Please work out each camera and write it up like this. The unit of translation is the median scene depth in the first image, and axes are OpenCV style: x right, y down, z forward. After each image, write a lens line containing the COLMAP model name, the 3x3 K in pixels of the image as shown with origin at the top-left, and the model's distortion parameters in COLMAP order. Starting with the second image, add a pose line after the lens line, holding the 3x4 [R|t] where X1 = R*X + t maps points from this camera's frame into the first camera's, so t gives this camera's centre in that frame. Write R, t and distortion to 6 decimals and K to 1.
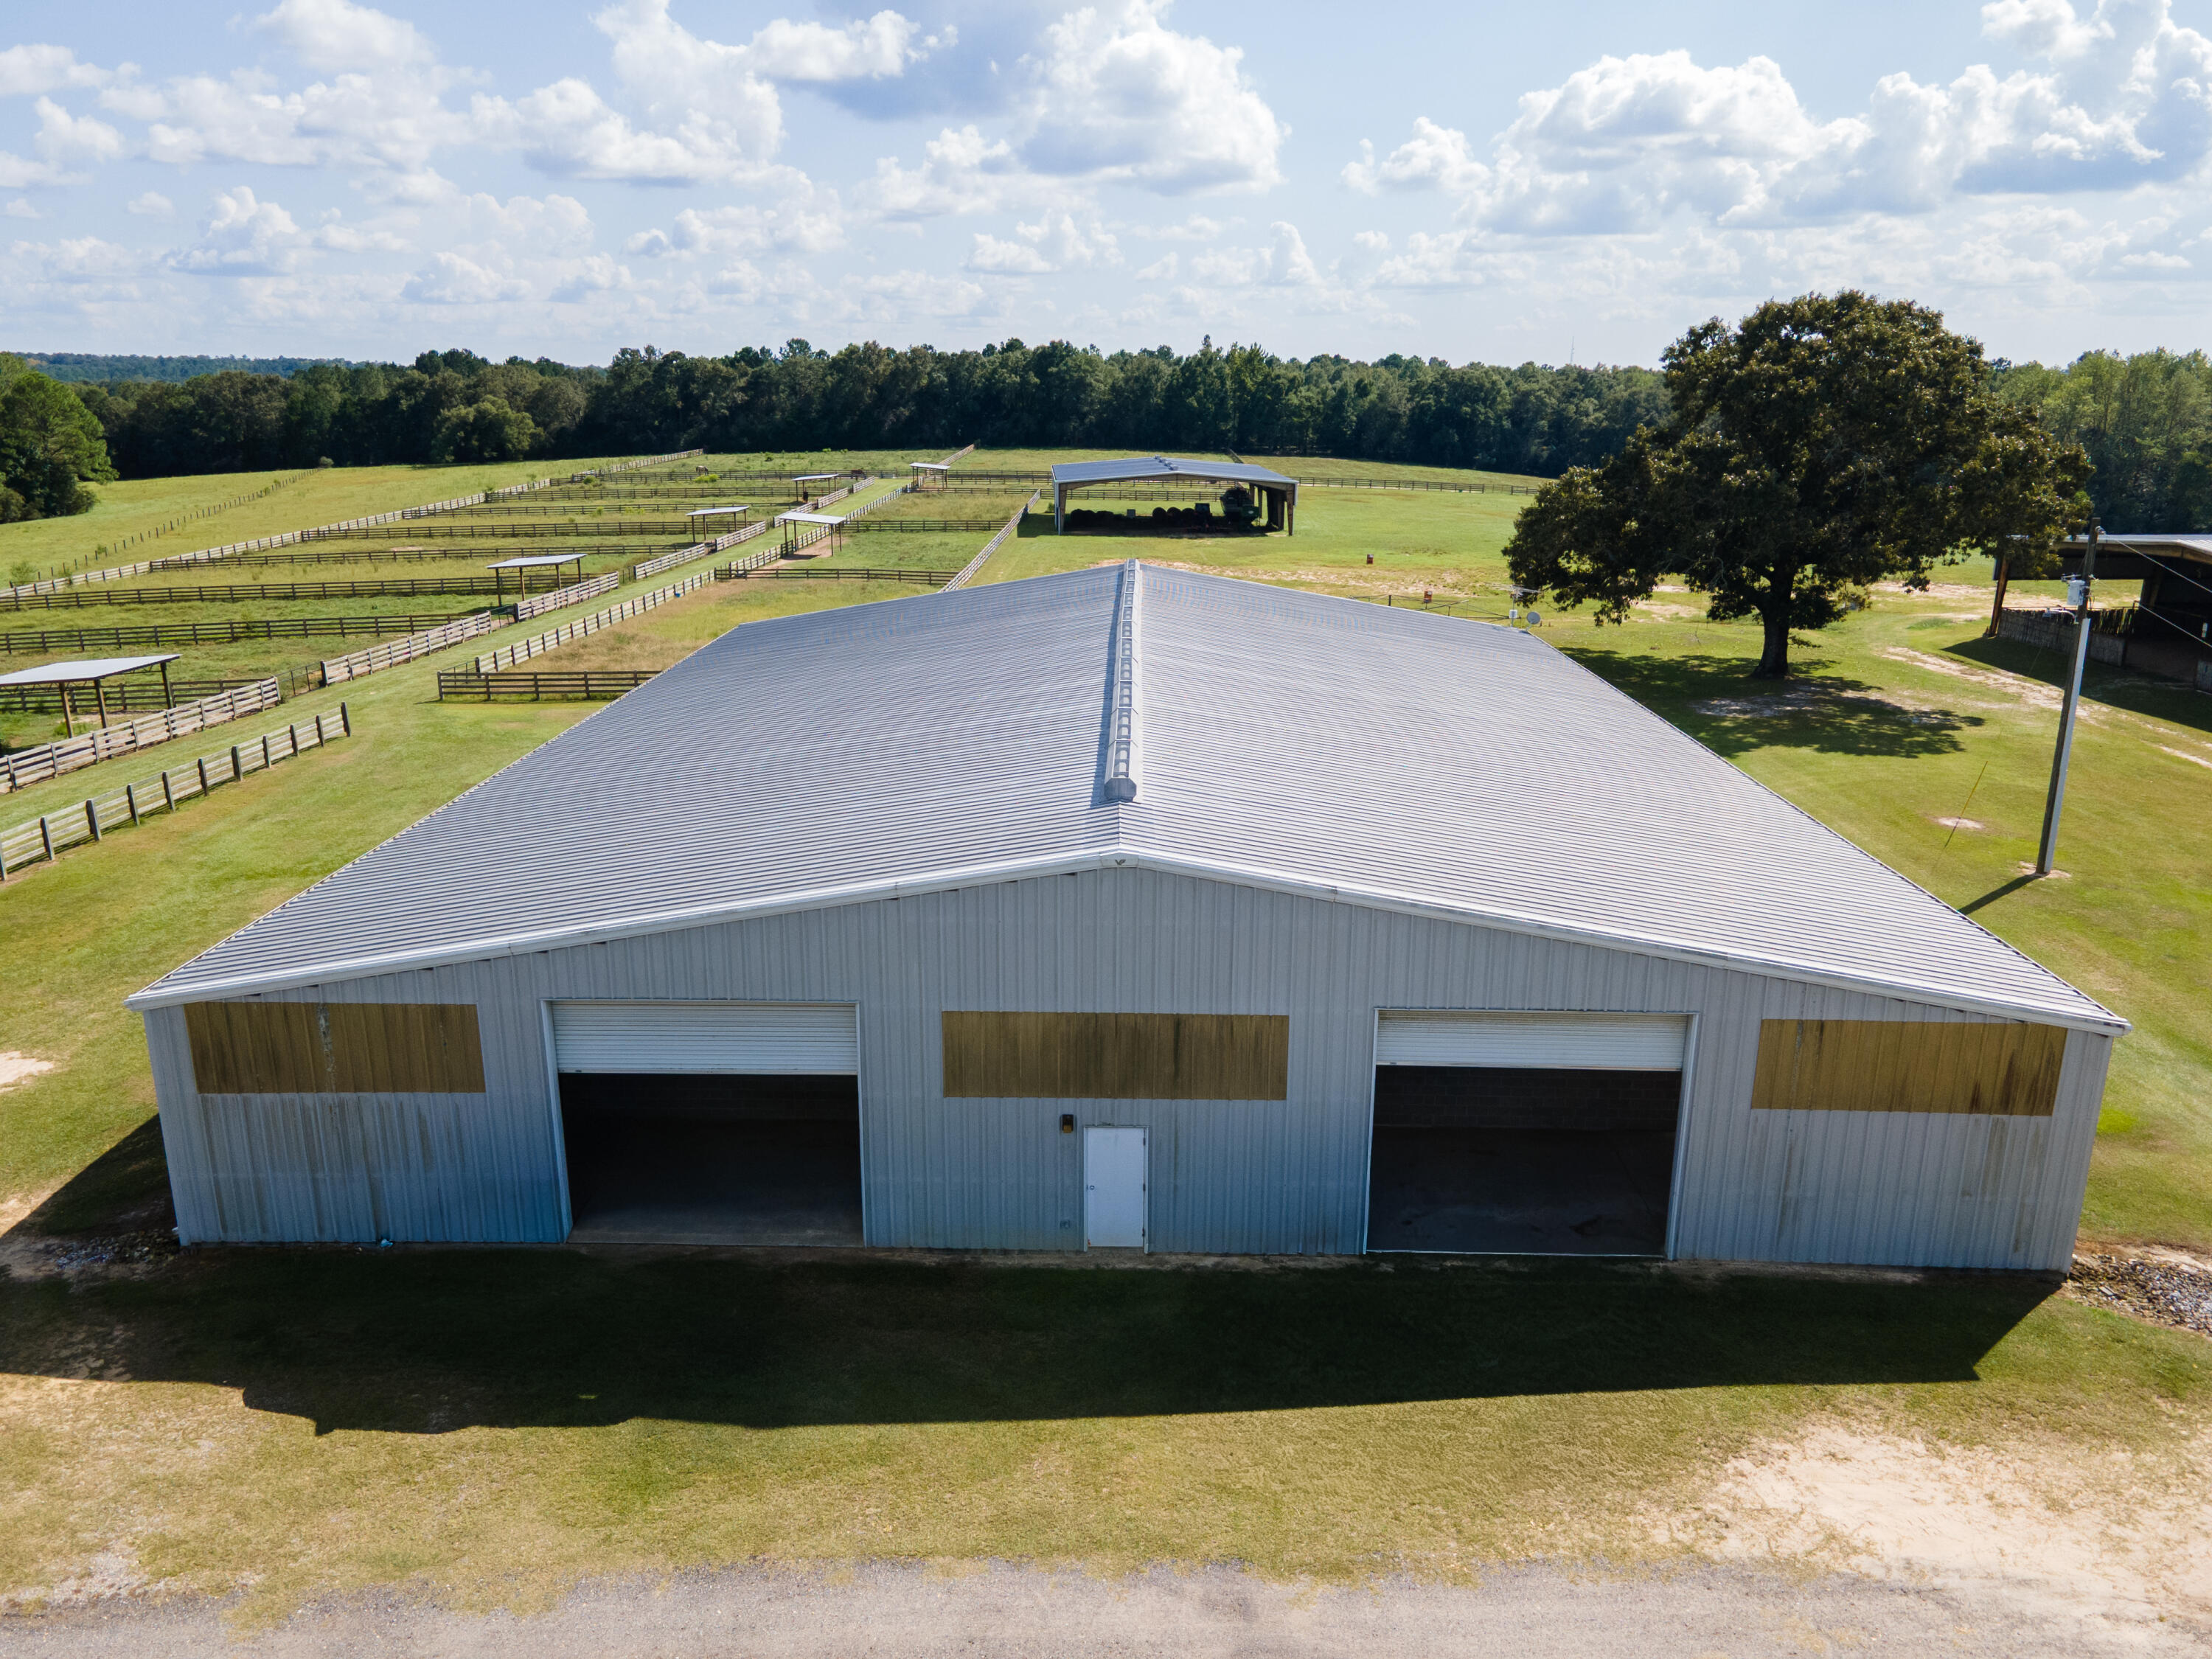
lens RADIAL K [[1563.4, 0, 1106.0], [0, 1563.4, 829.5], [0, 0, 1]] dist [0.002884, 0.034345]
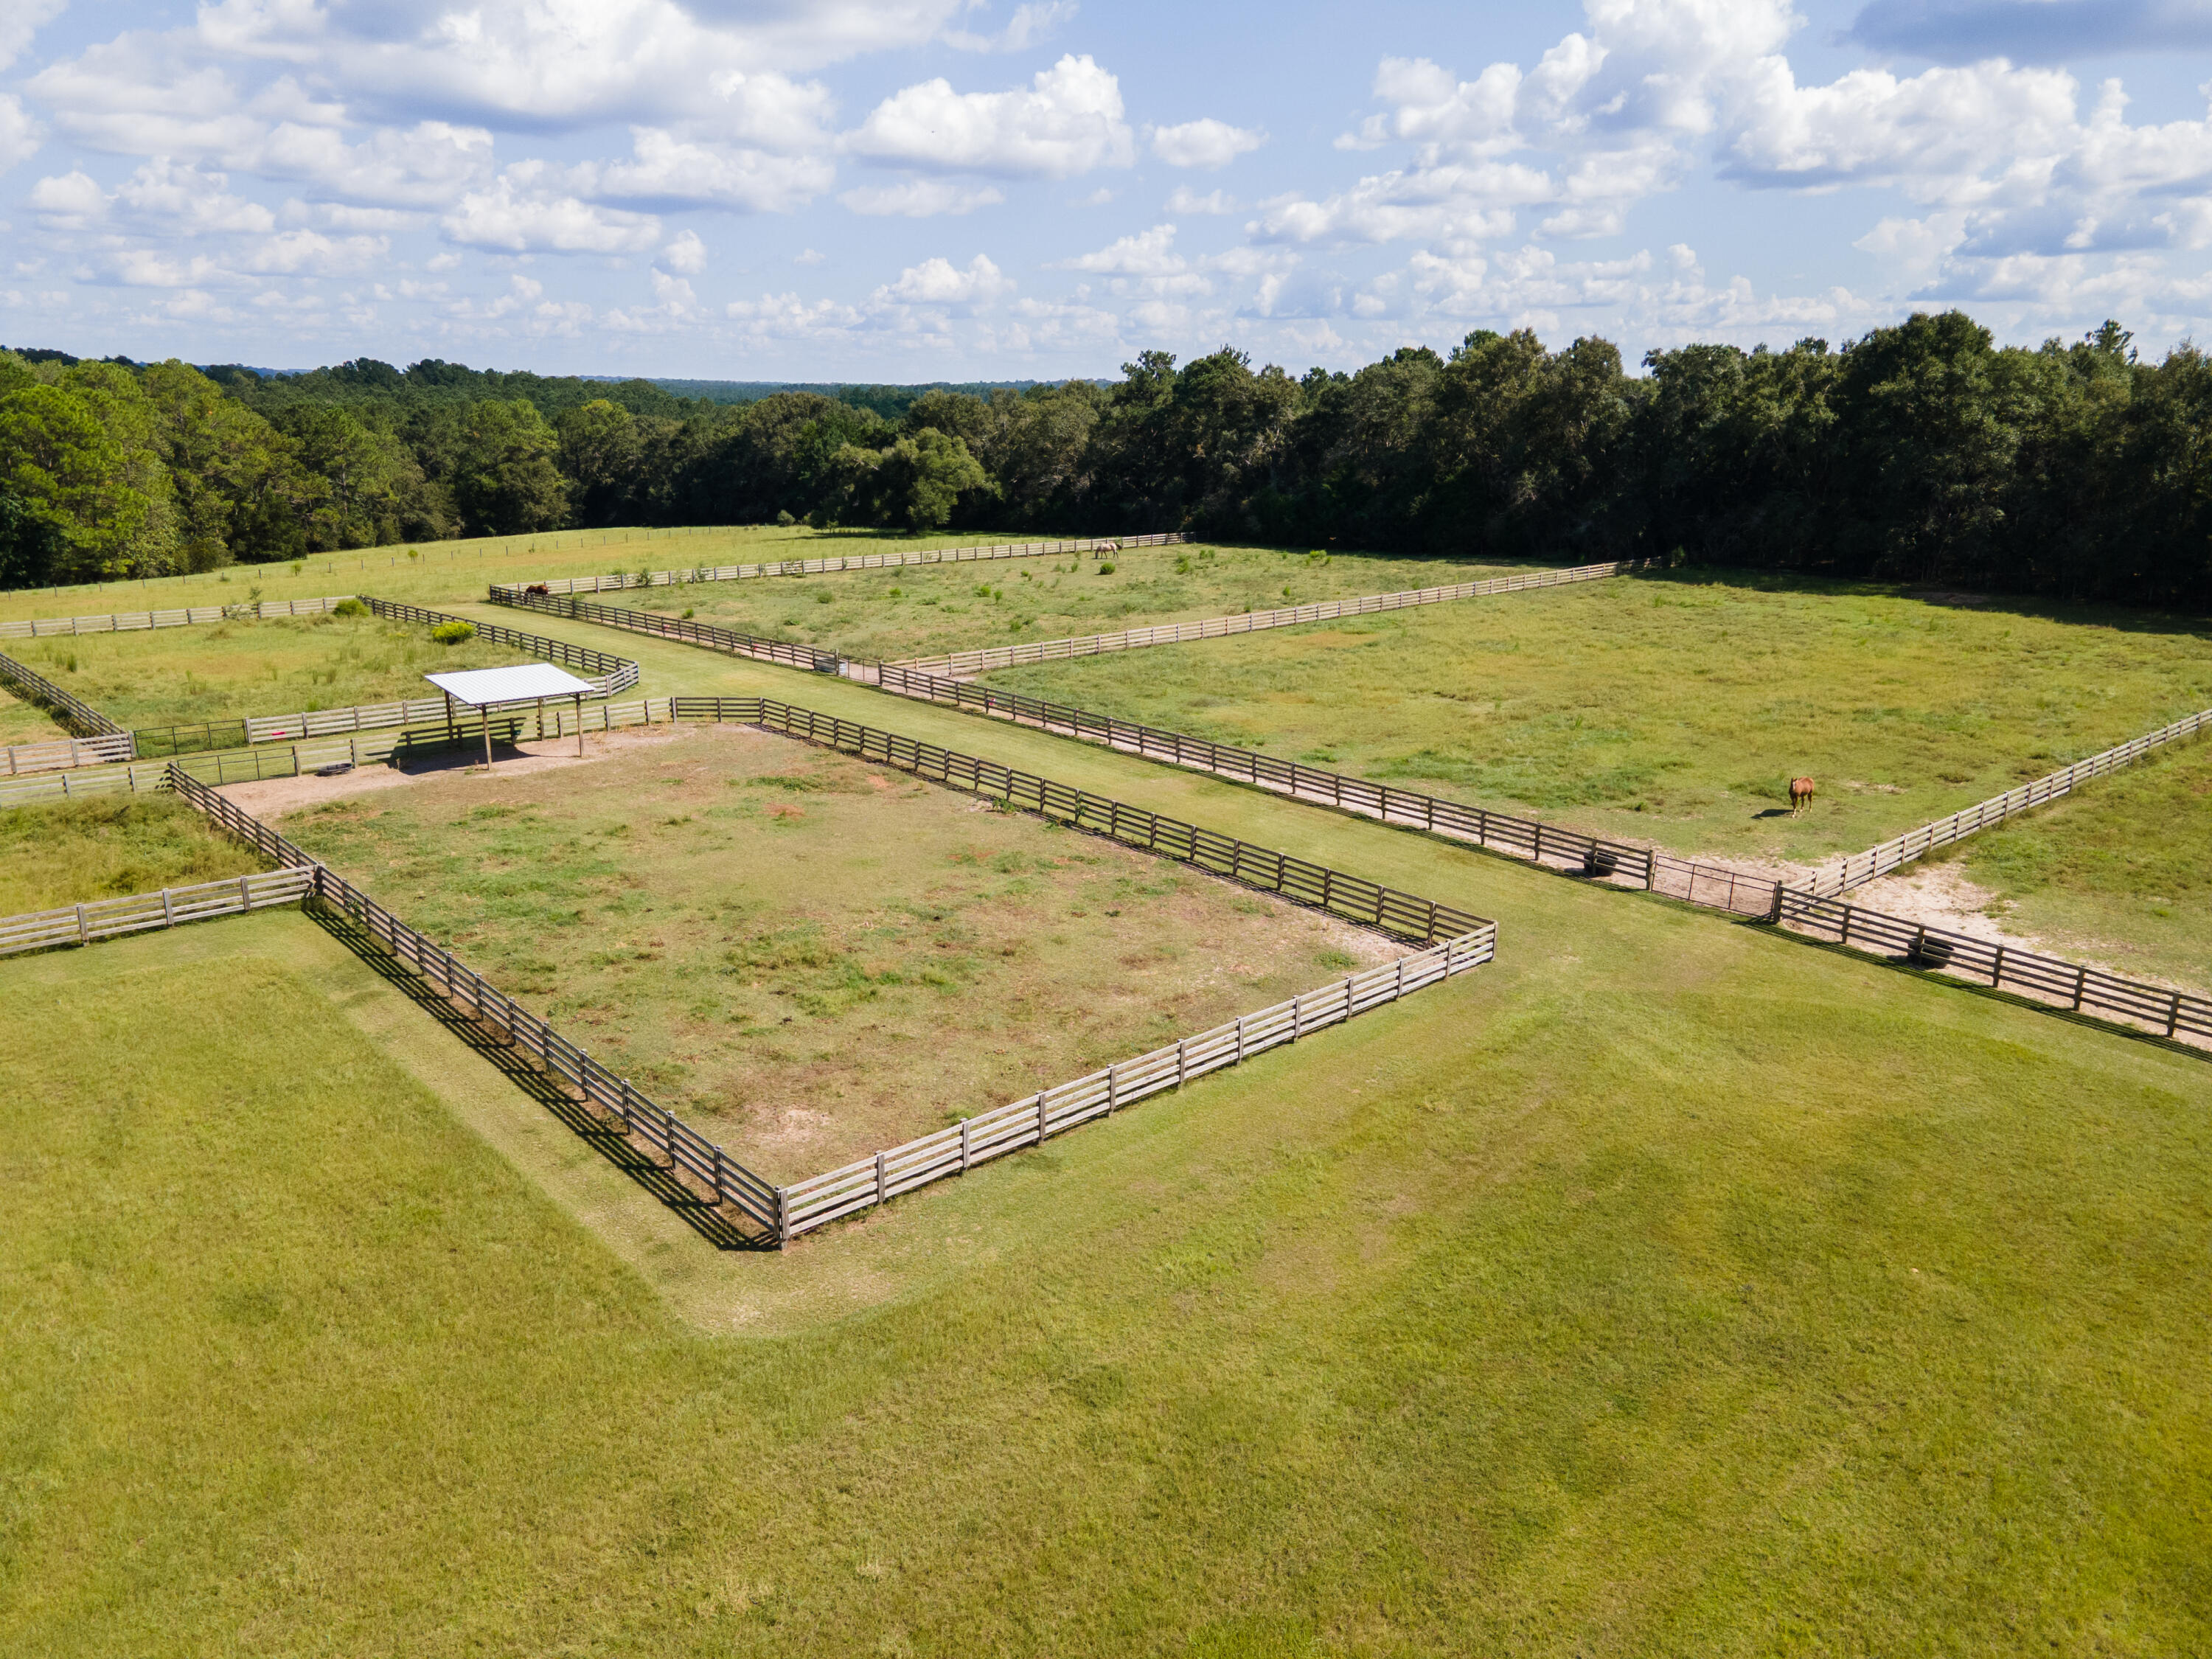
lens RADIAL K [[1563.4, 0, 1106.0], [0, 1563.4, 829.5], [0, 0, 1]] dist [0.002884, 0.034345]
pose [[0.653003, 0.206368, -0.728697, 0.157406], [-0.212612, 0.973420, 0.085148, -0.183493], [0.726900, 0.099328, 0.679522, 0.617627]]
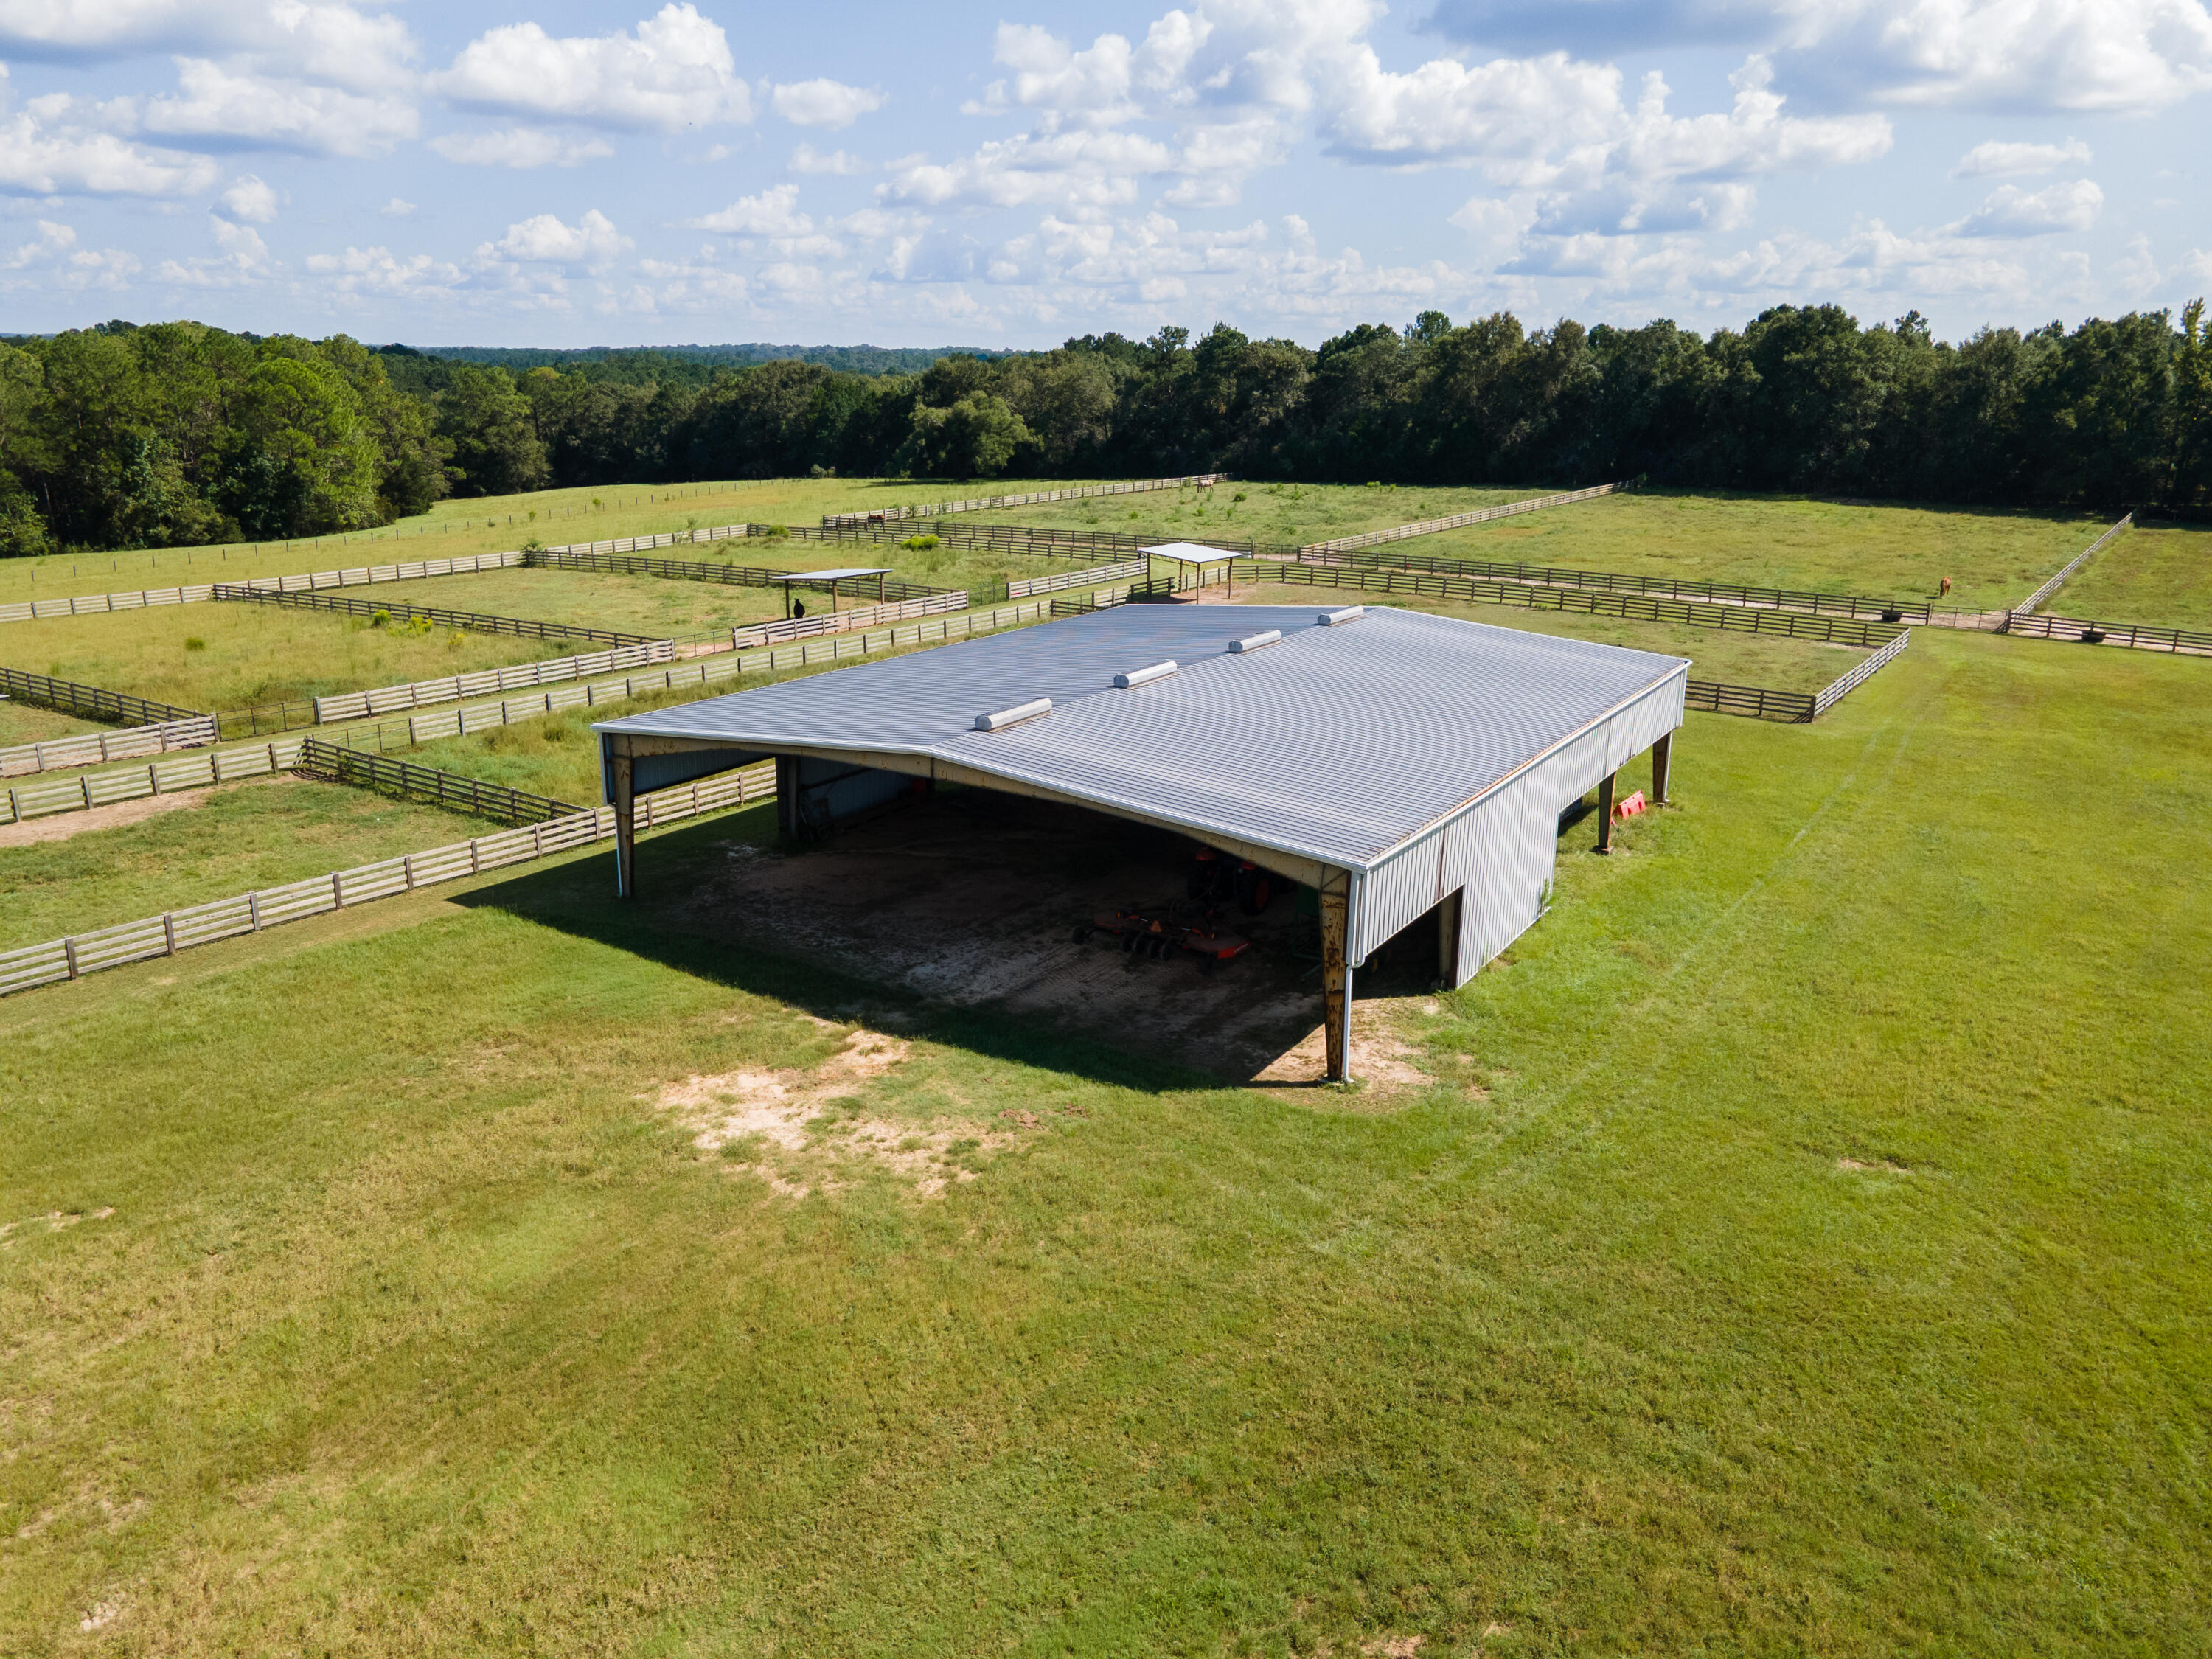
lens RADIAL K [[1563.4, 0, 1106.0], [0, 1563.4, 829.5], [0, 0, 1]] dist [0.002884, 0.034345]
pose [[0.808220, 0.171874, -0.563240, 0.124305], [-0.164648, 0.984268, 0.064091, -0.123038], [0.565394, 0.040937, 0.823804, 0.403024]]
